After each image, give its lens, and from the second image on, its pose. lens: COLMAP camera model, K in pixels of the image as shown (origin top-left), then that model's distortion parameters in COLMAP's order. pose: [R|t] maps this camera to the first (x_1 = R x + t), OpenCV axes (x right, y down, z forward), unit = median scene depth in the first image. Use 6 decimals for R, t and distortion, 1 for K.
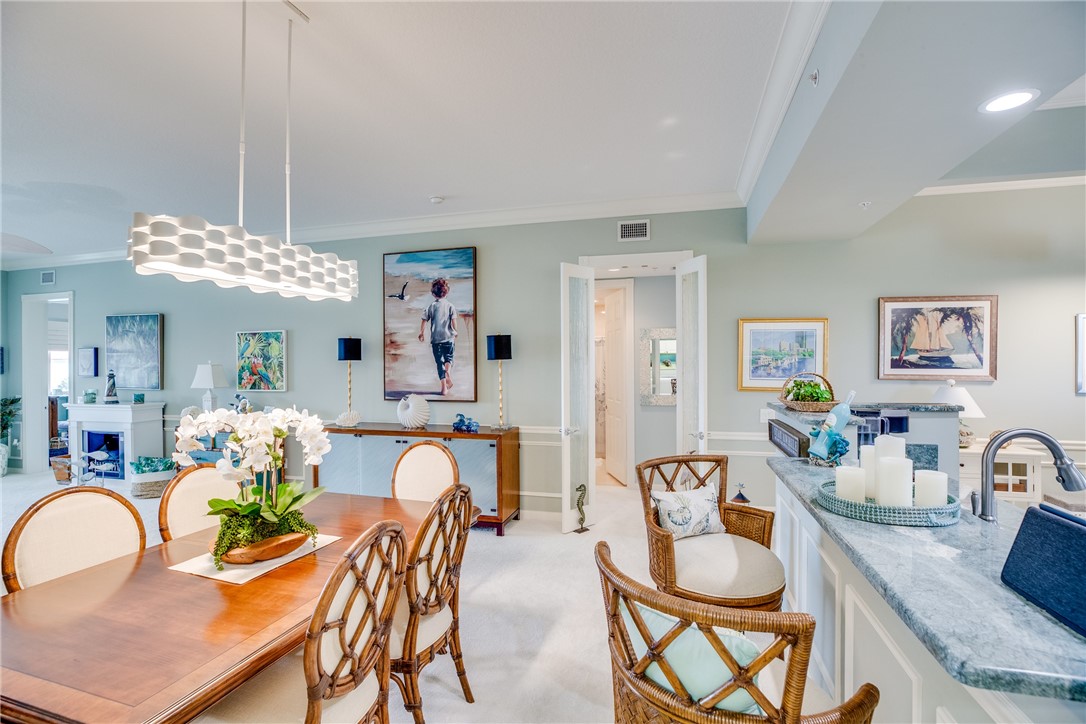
lens RADIAL K [[499.3, 0, 545.1], [0, 499.3, 361.6], [0, 0, 1]] dist [-0.046289, 0.014212]
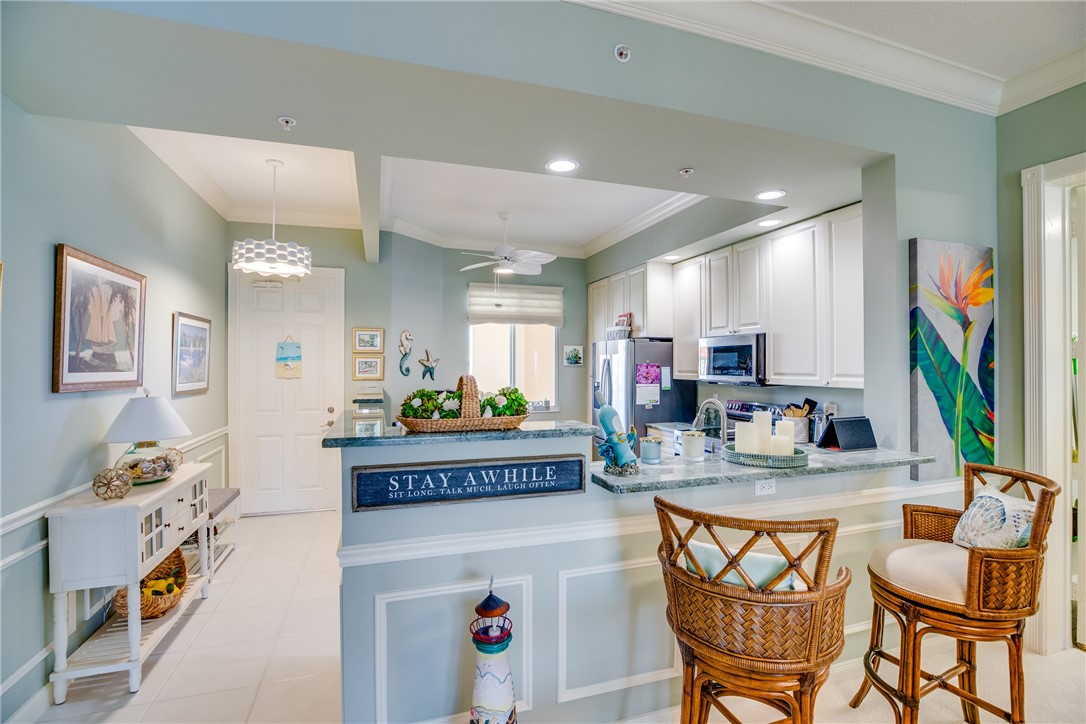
lens RADIAL K [[499.3, 0, 545.1], [0, 499.3, 361.6], [0, 0, 1]] dist [-0.046289, 0.014212]
pose [[-0.553214, 0.008657, 0.832994, -0.068361], [-0.001947, 0.999930, -0.011686, 0.007025], [-0.833037, -0.008087, -0.553159, 0.852922]]
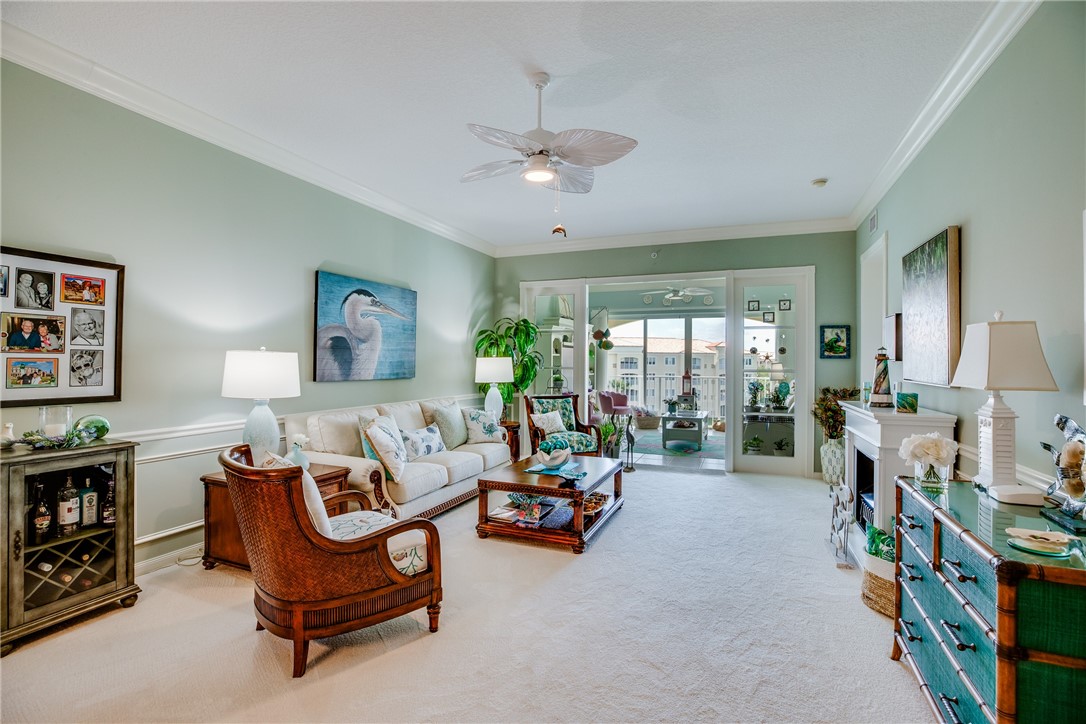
lens RADIAL K [[499.3, 0, 545.1], [0, 499.3, 361.6], [0, 0, 1]] dist [-0.046289, 0.014212]
pose [[-0.125259, 0.004613, -0.992113, -0.416342], [-0.001284, 0.999988, 0.004811, 0.046331], [0.992123, 0.001876, -0.125251, 1.009997]]
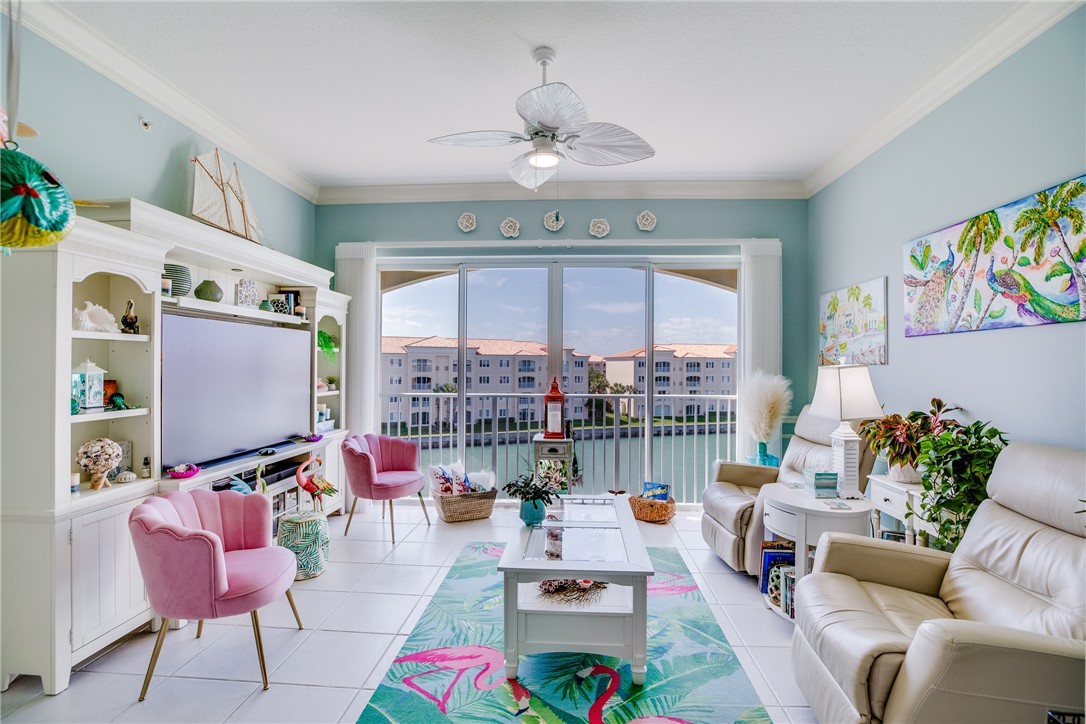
lens RADIAL K [[499.3, 0, 545.1], [0, 499.3, 361.6], [0, 0, 1]] dist [-0.046289, 0.014212]
pose [[0.201238, -0.000506, -0.979542, -1.907513], [-0.001530, 0.999998, -0.000831, 0.056661], [0.979541, 0.001666, 0.201237, 1.161949]]
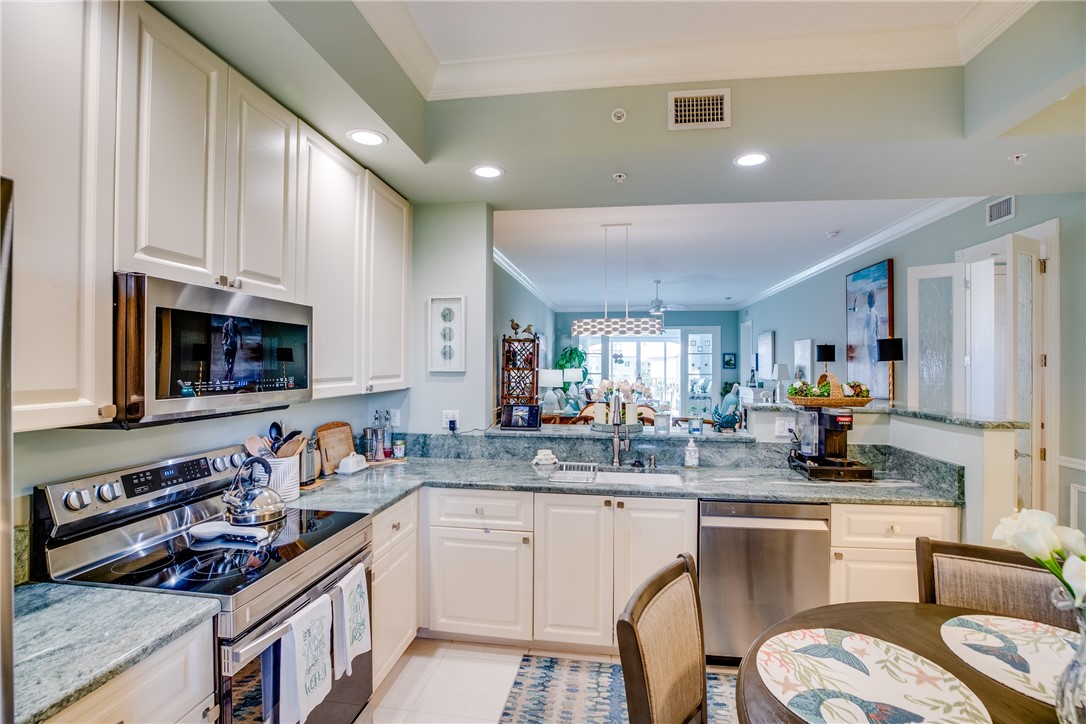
lens RADIAL K [[499.3, 0, 545.1], [0, 499.3, 361.6], [0, 0, 1]] dist [-0.046289, 0.014212]
pose [[0.115811, 0.000959, -0.993271, 1.044535], [-0.000372, 1.000000, 0.000922, -0.003775], [0.993271, 0.000263, 0.115811, 0.146096]]
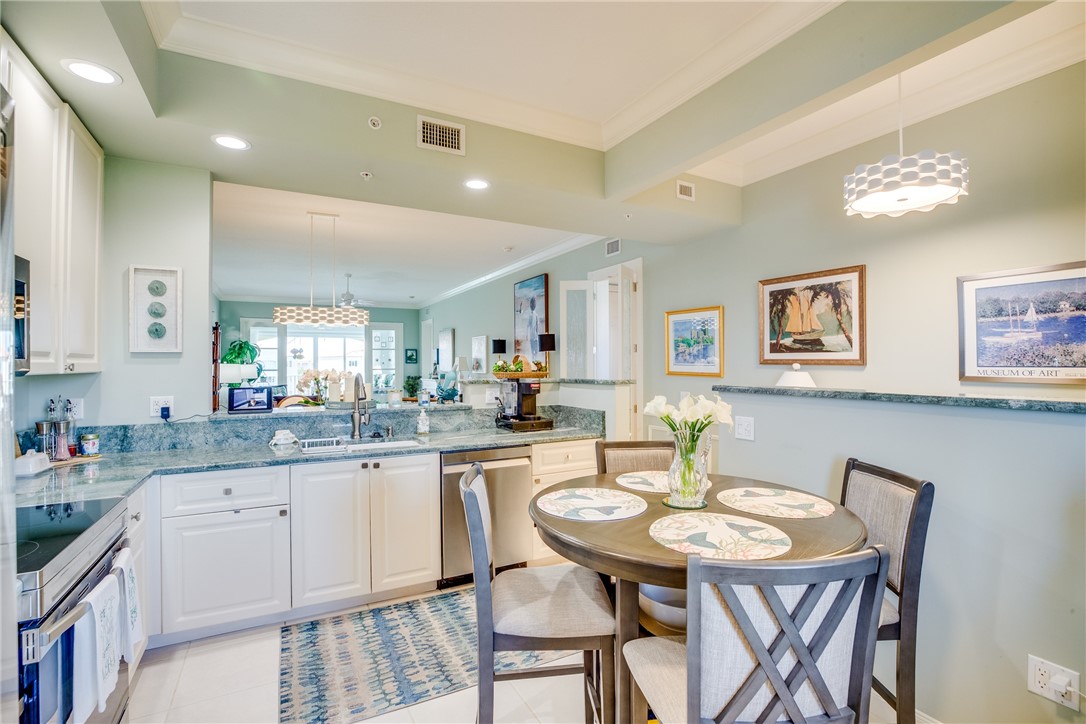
lens RADIAL K [[499.3, 0, 545.1], [0, 499.3, 361.6], [0, 0, 1]] dist [-0.046289, 0.014212]
pose [[0.690491, -0.001240, -0.723339, 1.112684], [0.004202, 0.999989, 0.002297, 0.026893], [0.723328, -0.004626, 0.690489, 0.002321]]
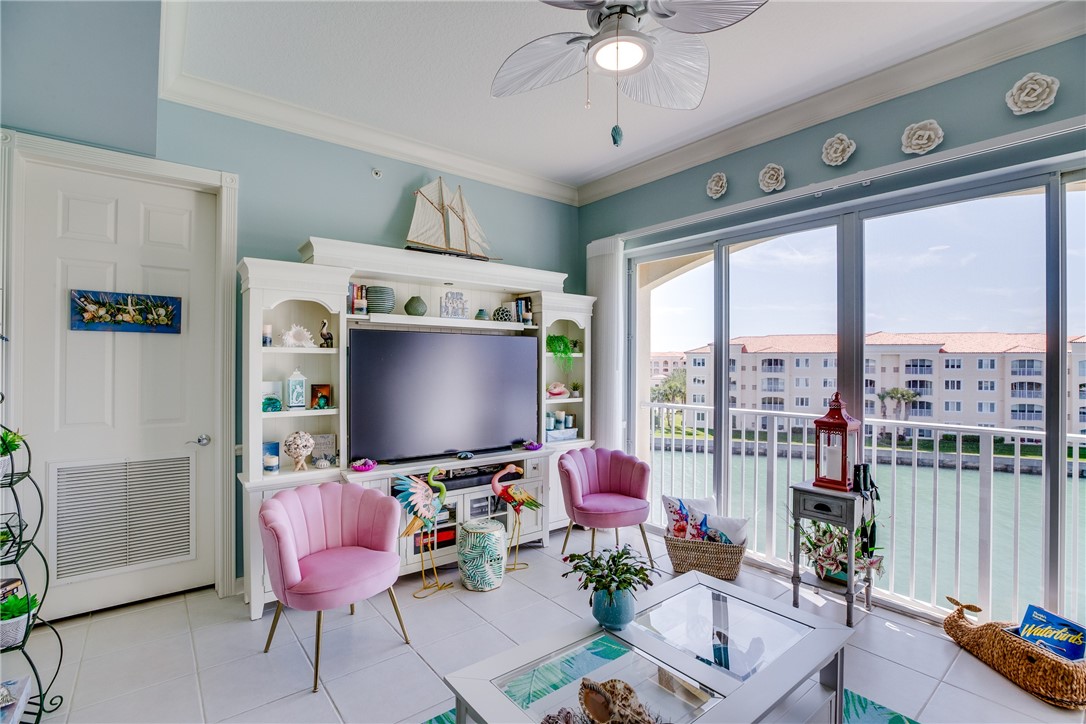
lens RADIAL K [[499.3, 0, 545.1], [0, 499.3, 361.6], [0, 0, 1]] dist [-0.046289, 0.014212]
pose [[-0.588314, 0.000028, -0.808632, -2.185026], [0.001766, 0.999998, -0.001251, 0.045729], [0.808630, -0.002164, -0.588313, 1.487176]]
